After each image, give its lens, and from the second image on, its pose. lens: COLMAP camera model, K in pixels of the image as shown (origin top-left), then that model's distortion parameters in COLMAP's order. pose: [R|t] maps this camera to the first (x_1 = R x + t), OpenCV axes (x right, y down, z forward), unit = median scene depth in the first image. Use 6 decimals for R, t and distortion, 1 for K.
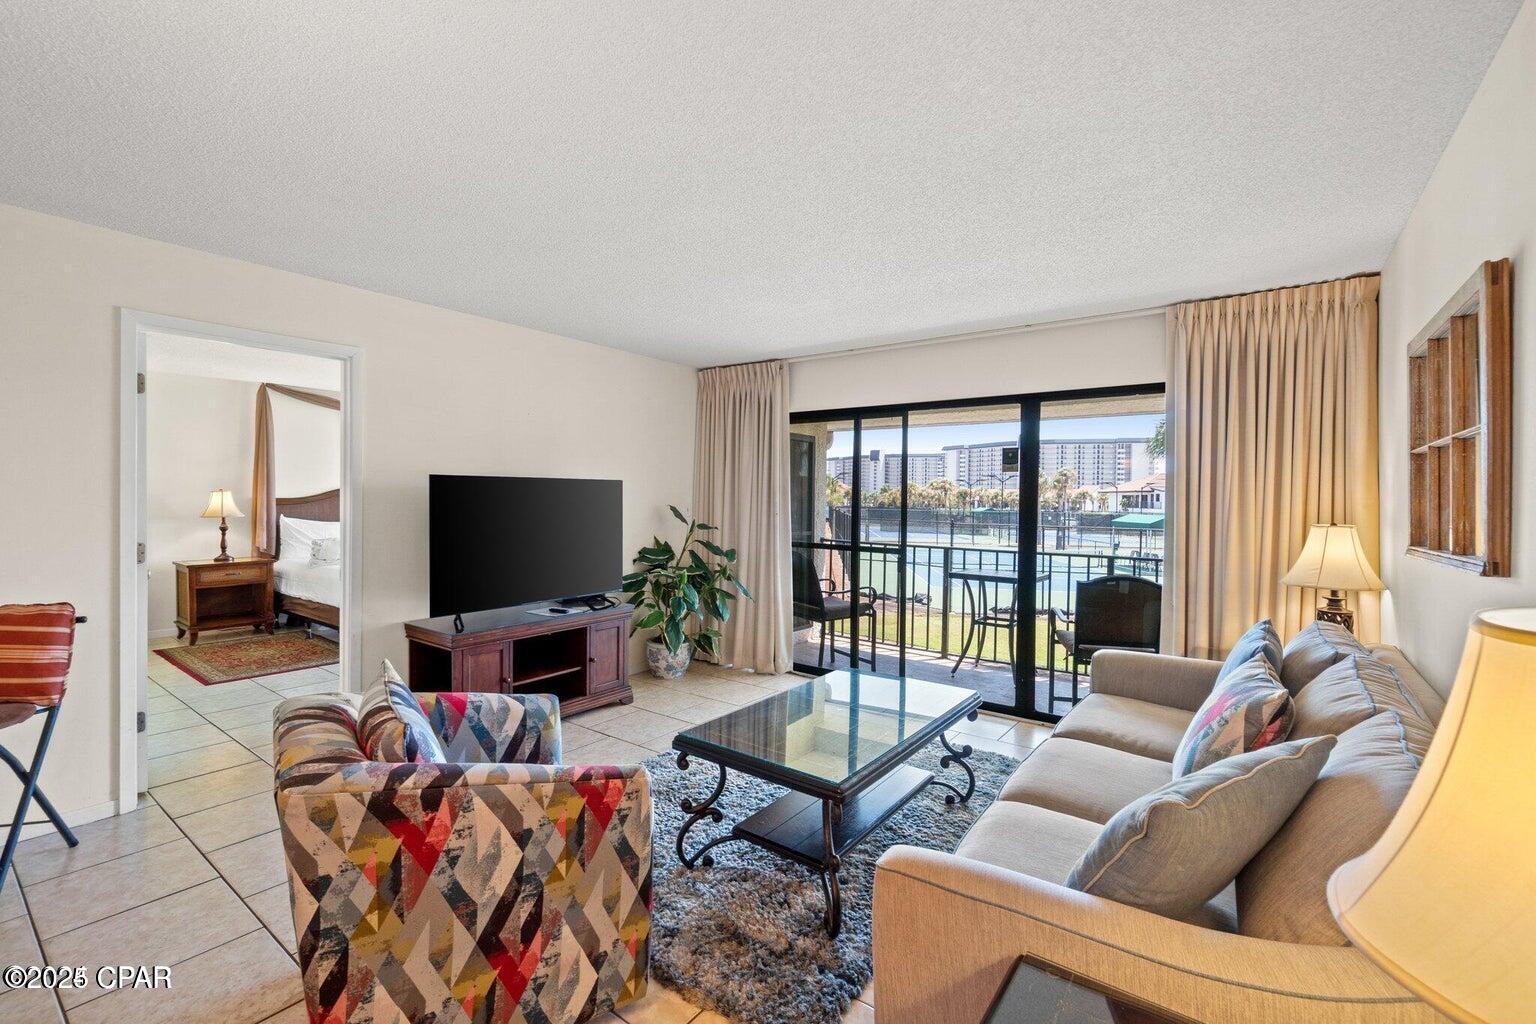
lens RADIAL K [[659.0, 0, 767.0], [0, 659.0, 505.7], [0, 0, 1]] dist [0.001250, 0.000104]
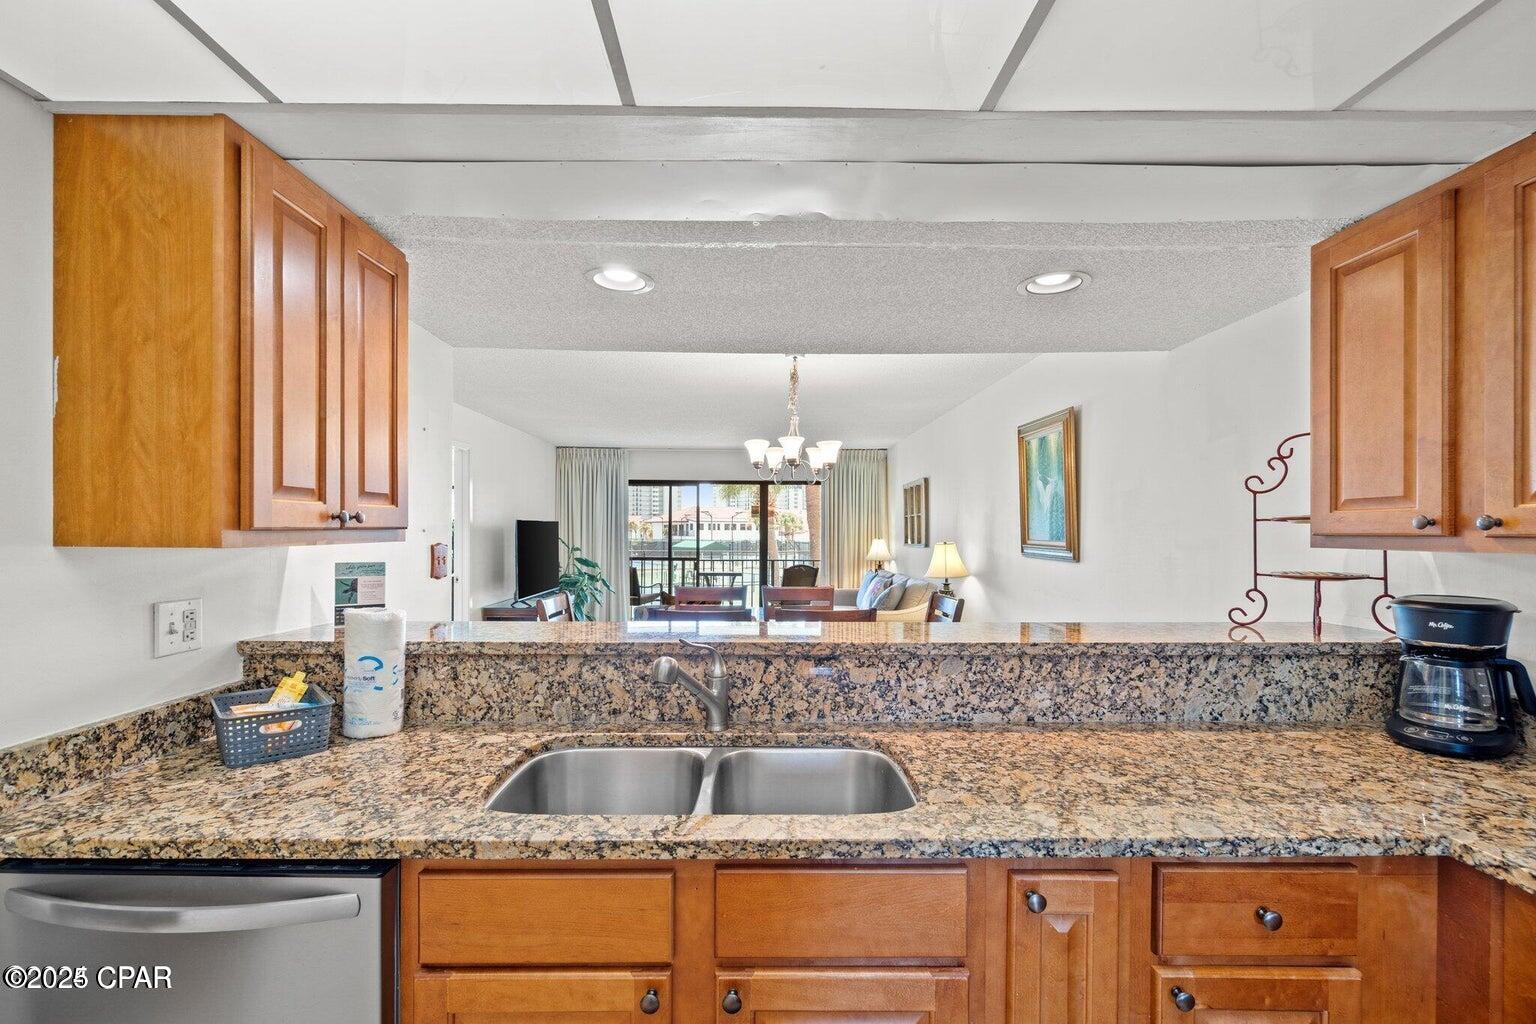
lens RADIAL K [[675.3, 0, 759.8], [0, 675.3, 533.0], [0, 0, 1]] dist [0.001413, 0.000397]
pose [[0.794160, -0.013498, 0.607559, -0.902291], [0.016209, 0.999868, 0.001026, -0.004618], [-0.607493, 0.009033, 0.794274, -0.684983]]
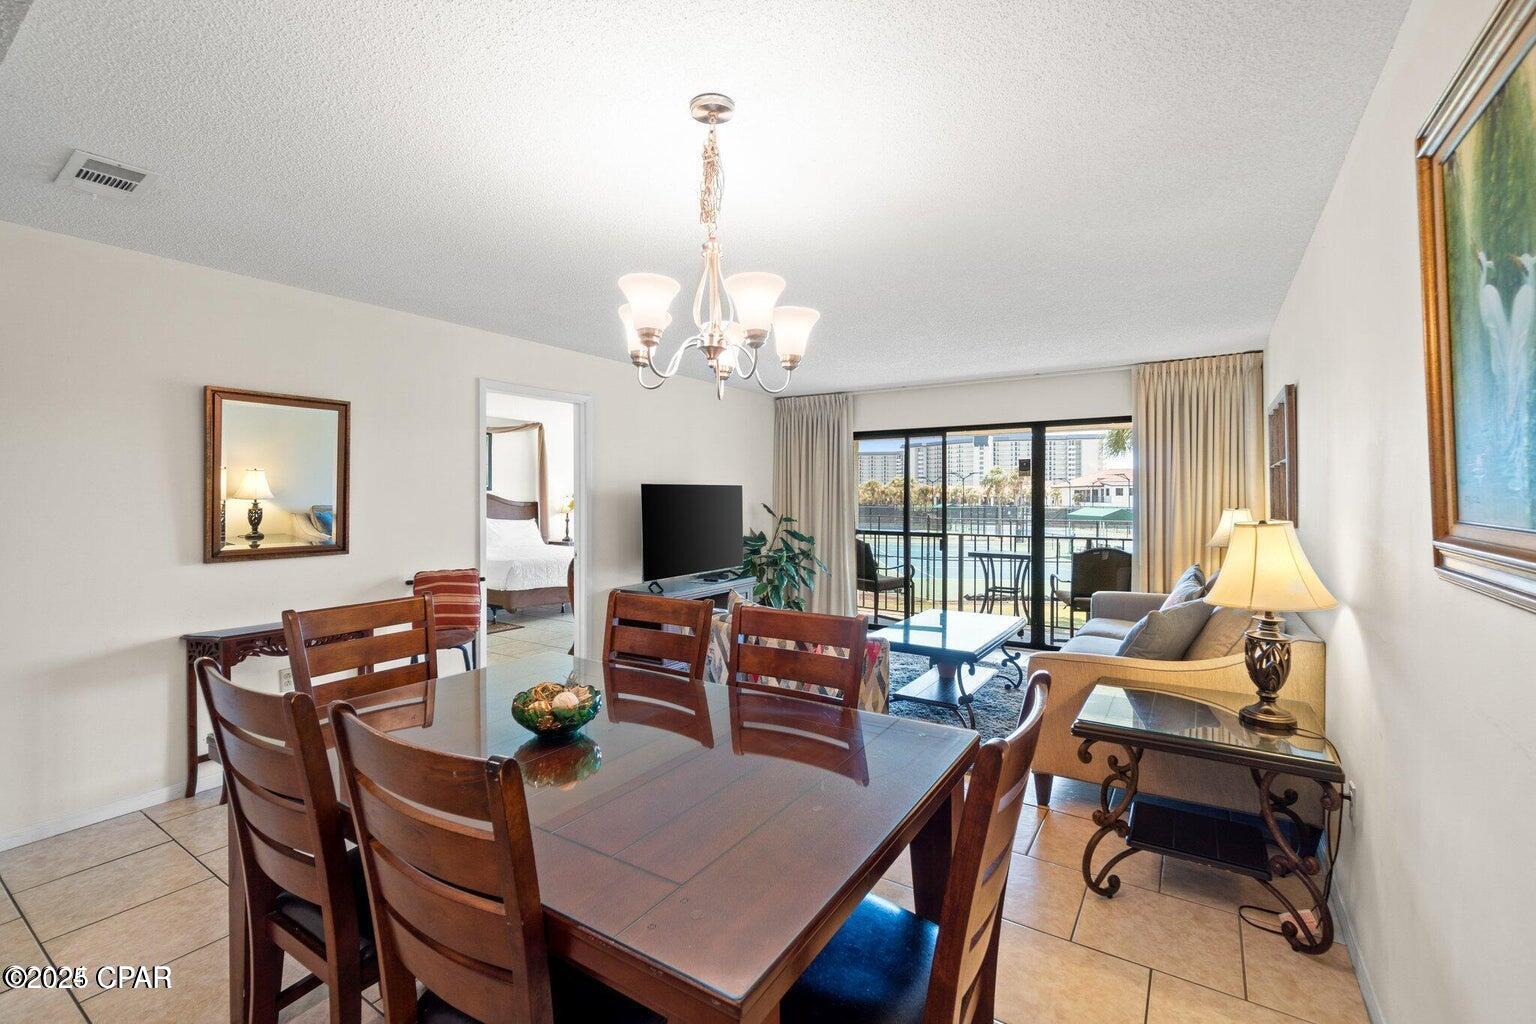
lens RADIAL K [[662.0, 0, 765.0], [0, 662.0, 501.0], [0, 0, 1]] dist [-0.000569, -0.000059]
pose [[0.998158, -0.013705, 0.059106, -0.270617], [0.014052, 0.999886, -0.005463, 0.001659], [-0.059024, 0.006283, 0.998237, -0.381290]]
